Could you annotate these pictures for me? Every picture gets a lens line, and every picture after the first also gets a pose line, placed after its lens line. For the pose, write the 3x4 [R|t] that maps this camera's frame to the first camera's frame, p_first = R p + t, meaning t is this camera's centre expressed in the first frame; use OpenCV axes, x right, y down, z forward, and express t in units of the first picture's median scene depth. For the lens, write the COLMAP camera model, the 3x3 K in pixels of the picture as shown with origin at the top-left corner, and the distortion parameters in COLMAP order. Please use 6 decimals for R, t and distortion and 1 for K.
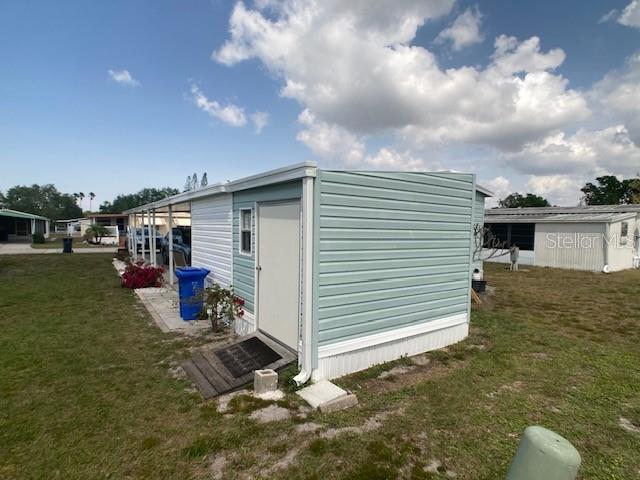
lens RADIAL K [[338.6, 0, 318.7], [0, 338.6, 245.3], [0, 0, 1]] dist [-0.004484, -0.000516]
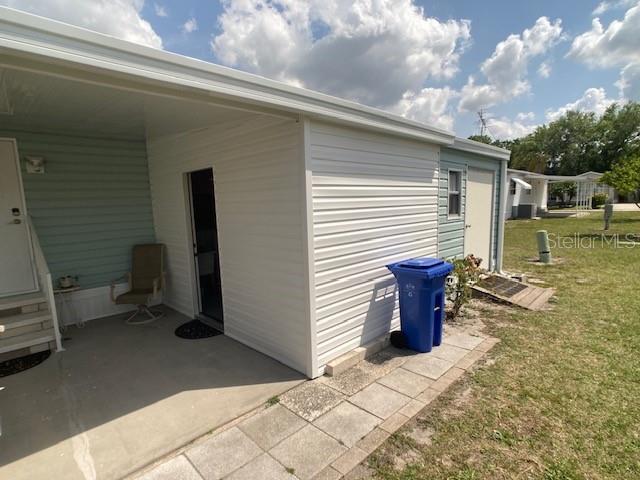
lens RADIAL K [[338.6, 0, 318.7], [0, 338.6, 245.3], [0, 0, 1]] dist [-0.004484, -0.000516]
pose [[-0.172433, -0.149769, 0.973569, -1.101251], [0.072461, 0.983767, 0.164171, -0.083590], [-0.982352, 0.098854, -0.158781, 1.534665]]
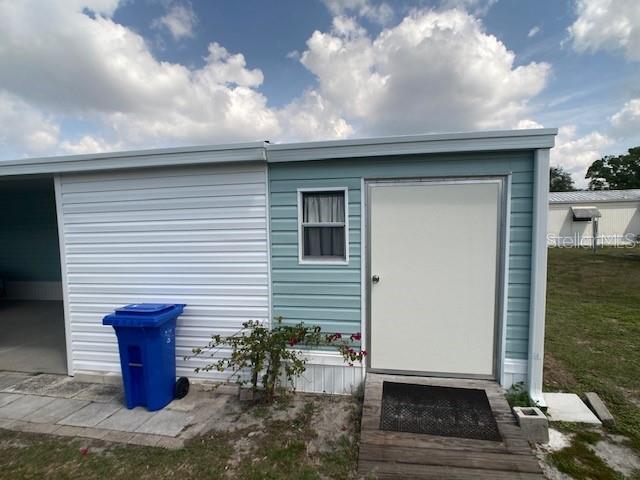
lens RADIAL K [[337.5, 0, 316.9], [0, 337.5, 250.4], [0, 0, 1]] dist [0.001867, 0.001251]
pose [[0.725184, -0.093082, 0.682235, -0.642920], [0.077985, 0.995548, 0.052935, -0.029632], [-0.684125, 0.014817, 0.729214, 0.542755]]
